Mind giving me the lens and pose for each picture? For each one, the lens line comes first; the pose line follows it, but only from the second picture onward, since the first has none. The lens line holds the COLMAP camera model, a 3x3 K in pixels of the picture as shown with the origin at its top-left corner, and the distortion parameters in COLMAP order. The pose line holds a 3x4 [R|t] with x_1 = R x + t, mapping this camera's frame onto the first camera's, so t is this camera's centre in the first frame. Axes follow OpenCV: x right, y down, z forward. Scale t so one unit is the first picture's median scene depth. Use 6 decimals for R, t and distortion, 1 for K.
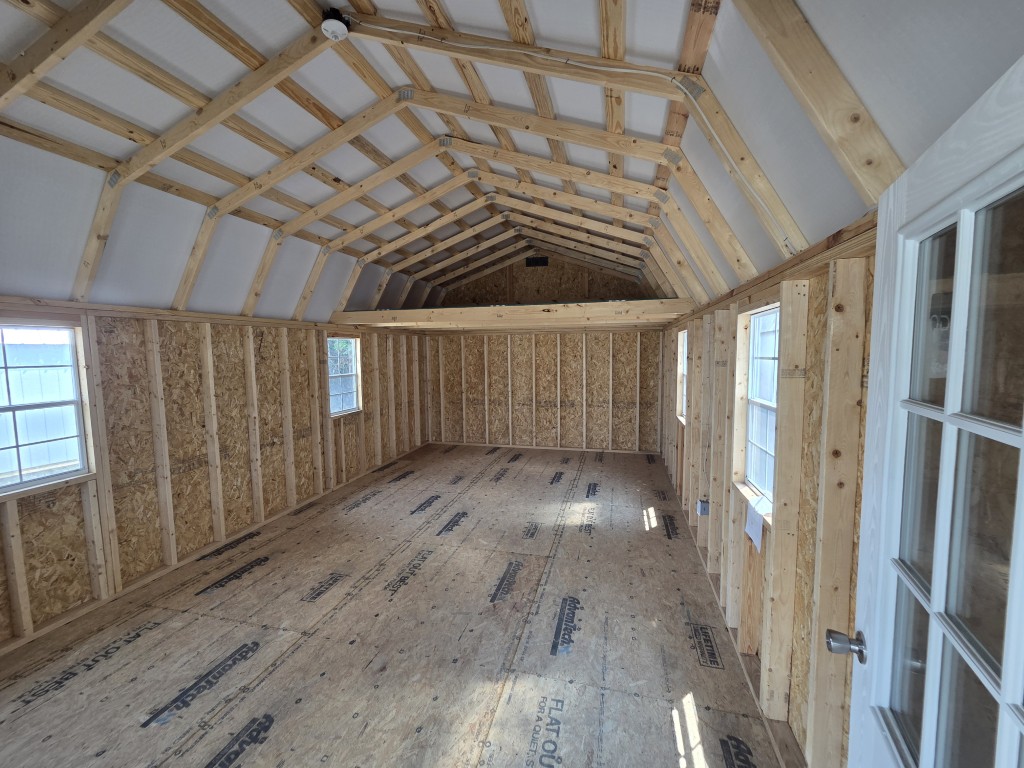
lens RADIAL K [[419.0, 0, 507.4], [0, 419.0, 388.4], [0, 0, 1]] dist [0.001791, -0.000260]
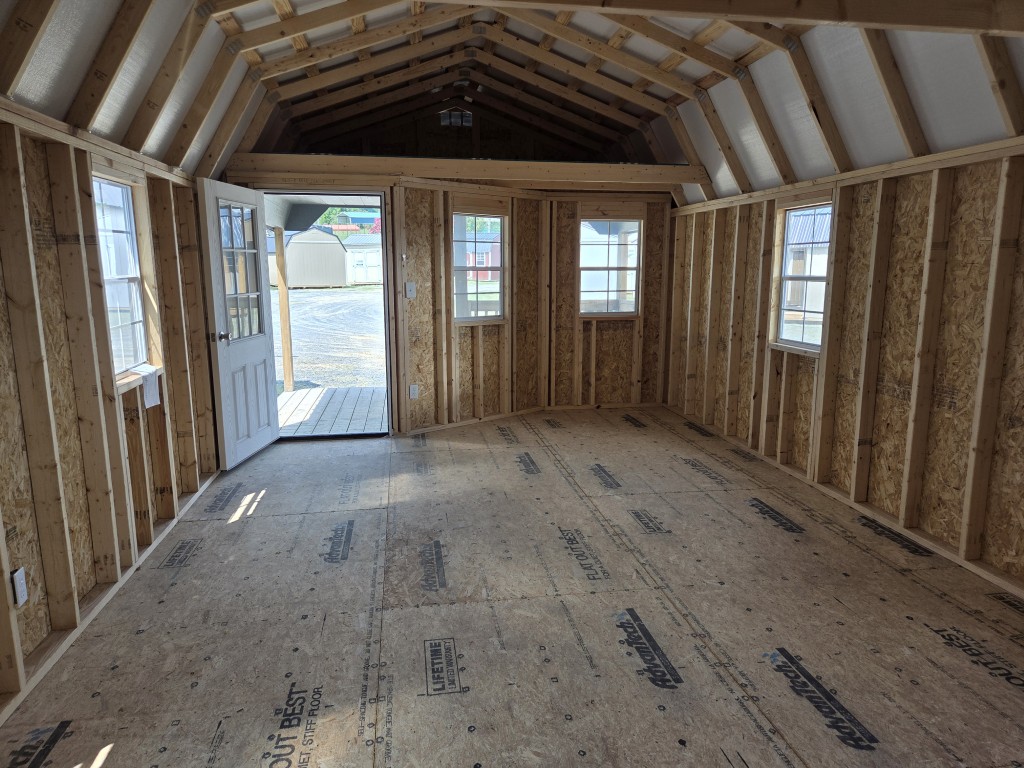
lens RADIAL K [[685.8, 0, 520.0], [0, 685.8, 383.3], [0, 0, 1]] dist [0.051989, -0.013847]
pose [[-0.908113, 0.082145, -0.410588, 0.304178], [-0.027692, 0.966639, 0.254639, -0.113098], [0.417808, 0.242611, -0.875543, 1.951061]]
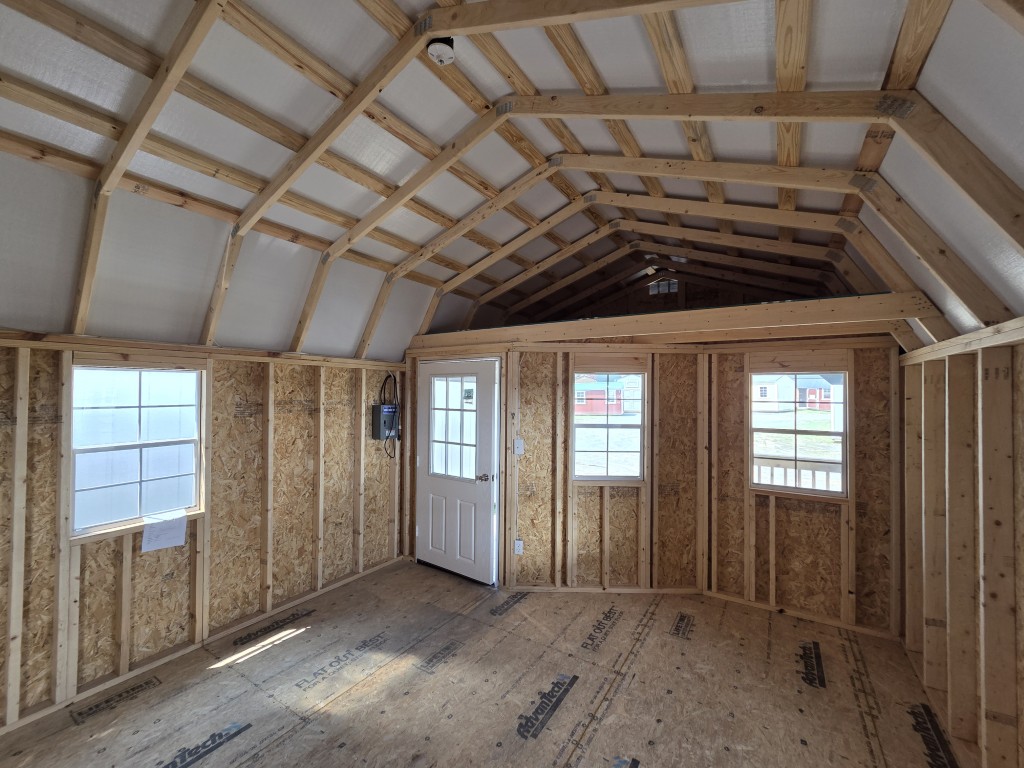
lens RADIAL K [[419.0, 0, 509.4], [0, 419.0, 383.3], [0, 0, 1]] dist [0.001791, -0.000260]
pose [[-0.954214, 0.009956, 0.298959, -0.546802], [0.029179, 0.997778, 0.059905, -0.124082], [-0.297698, 0.065885, -0.952384, 1.247771]]
